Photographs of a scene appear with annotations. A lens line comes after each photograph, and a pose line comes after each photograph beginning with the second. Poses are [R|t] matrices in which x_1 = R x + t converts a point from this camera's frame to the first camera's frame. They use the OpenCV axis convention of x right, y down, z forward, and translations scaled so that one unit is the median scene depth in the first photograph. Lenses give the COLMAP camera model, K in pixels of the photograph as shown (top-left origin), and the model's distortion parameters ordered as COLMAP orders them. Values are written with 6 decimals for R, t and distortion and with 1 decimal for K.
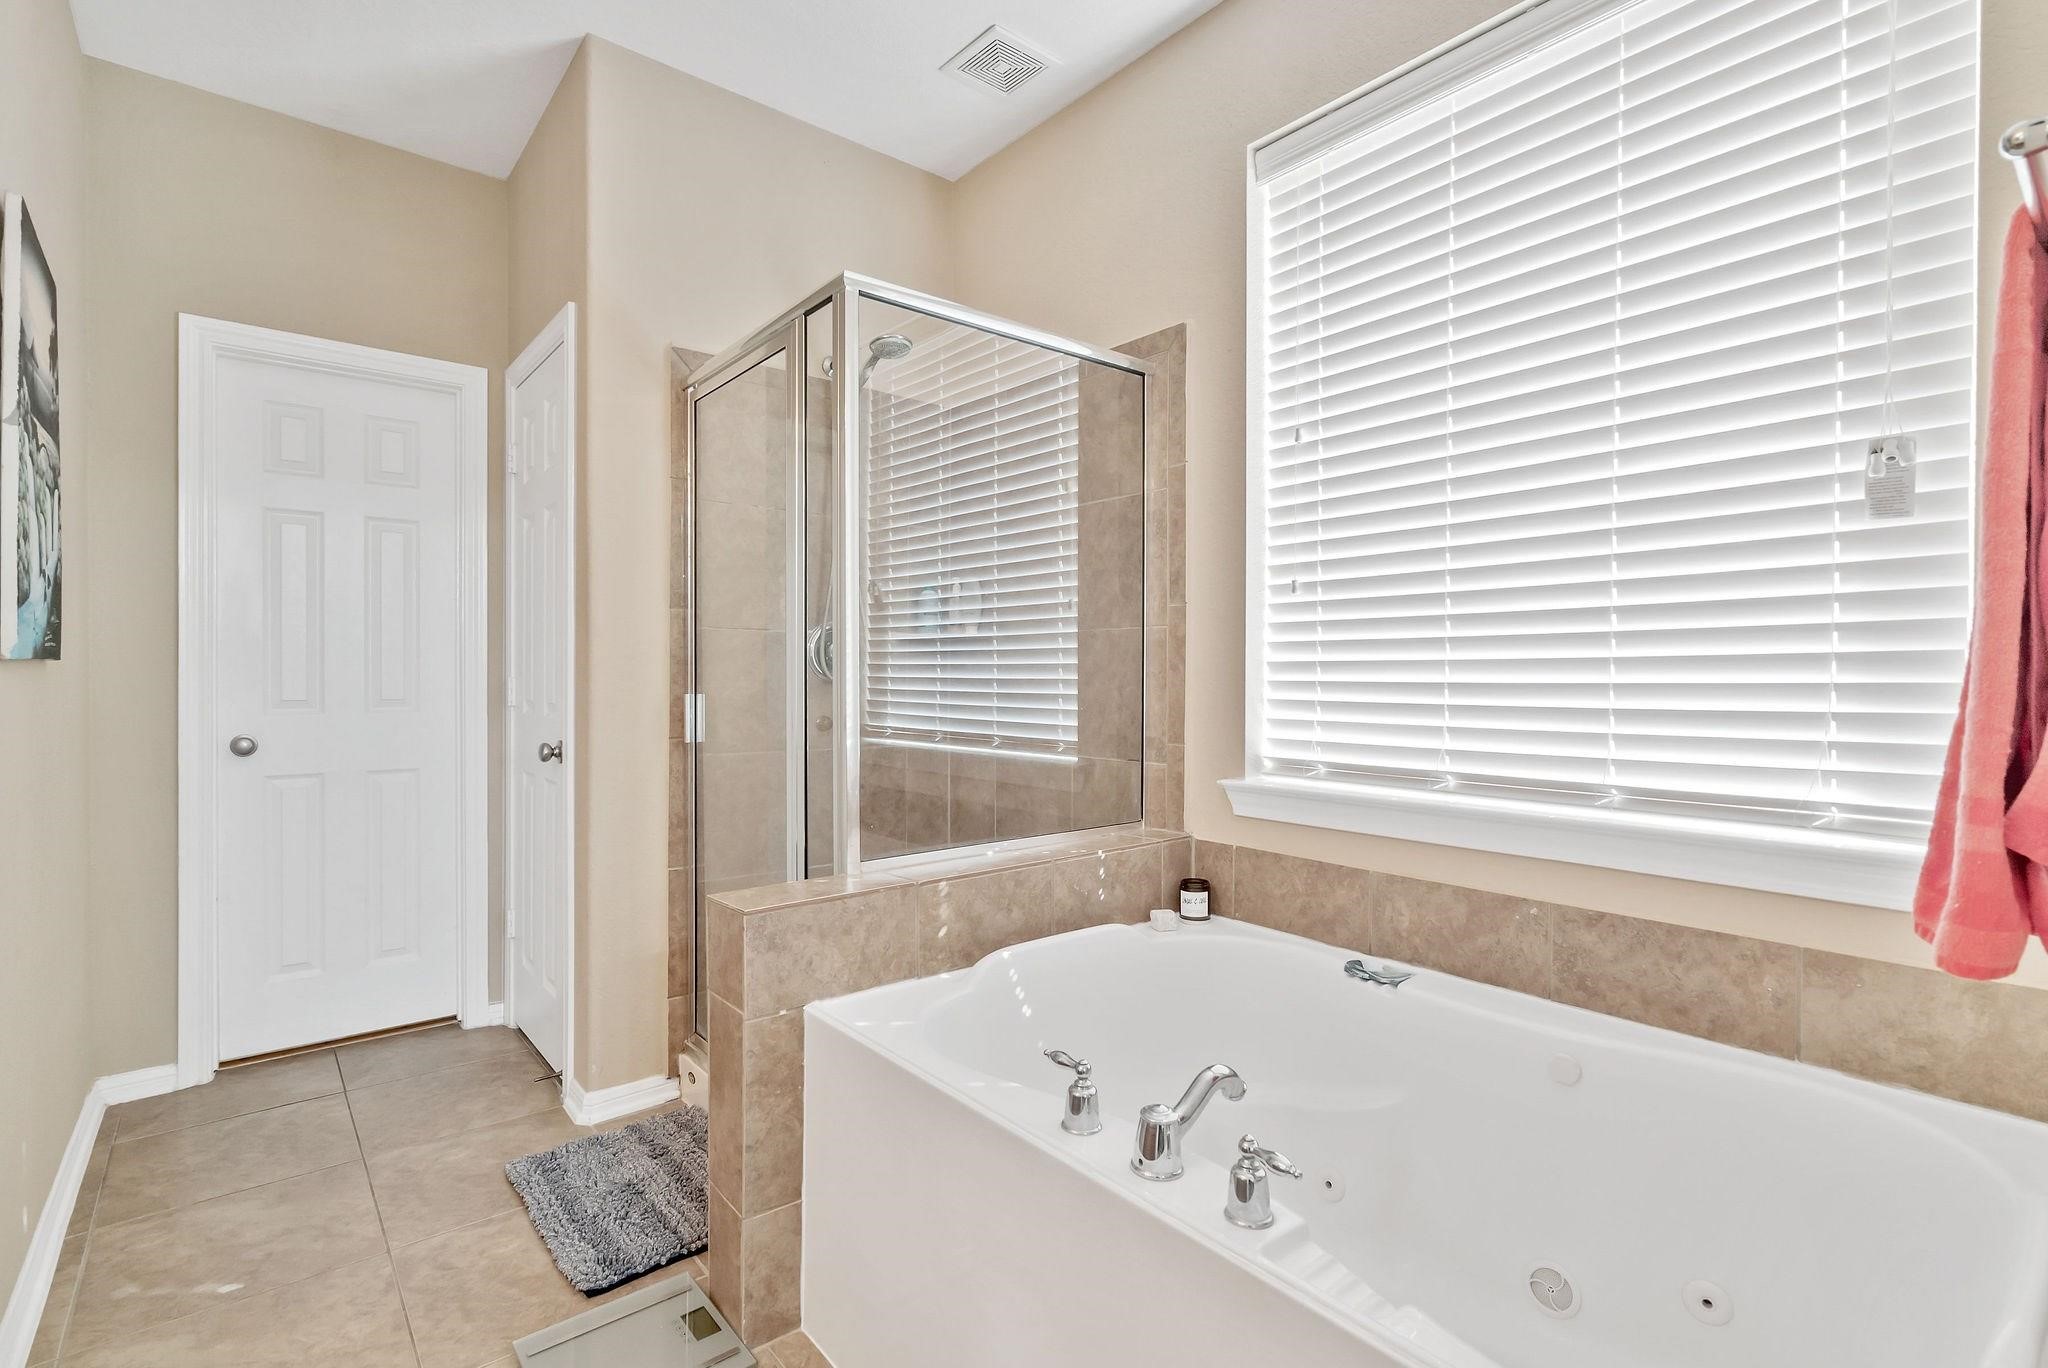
lens RADIAL K [[941.0, 0, 1011.5], [0, 941.0, 679.2], [0, 0, 1]] dist [0.000003, 0.000018]
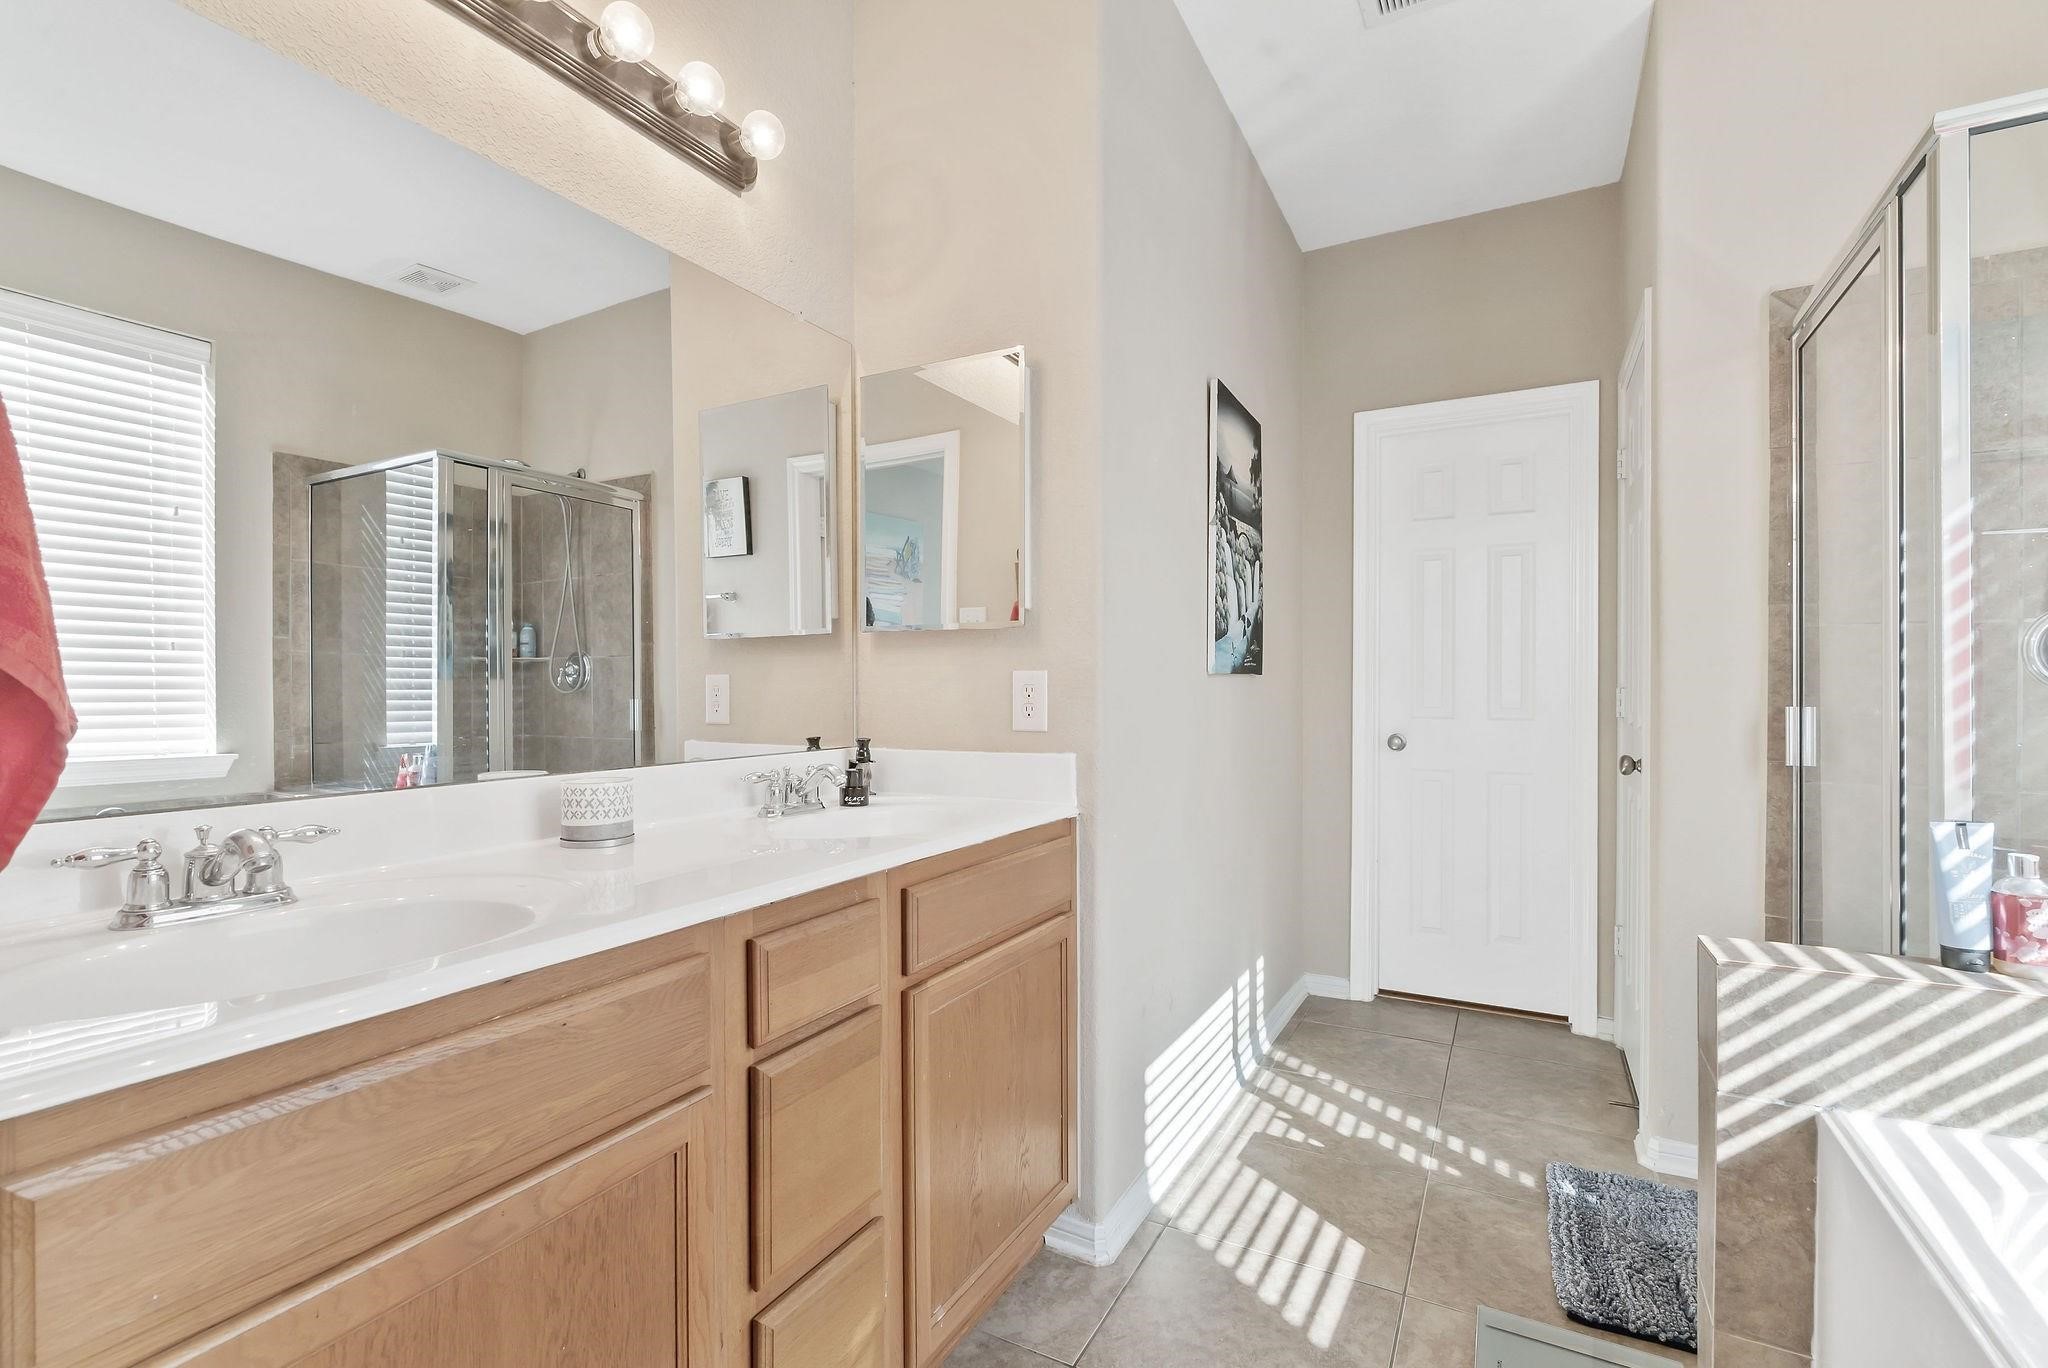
lens RADIAL K [[941.0, 0, 1011.5], [0, 941.0, 679.2], [0, 0, 1]] dist [0.000003, 0.000018]
pose [[0.370416, -0.011058, -0.928800, 0.178863], [-0.004631, 0.999895, -0.013751, 0.007002], [0.928854, 0.009395, 0.370326, 0.067808]]
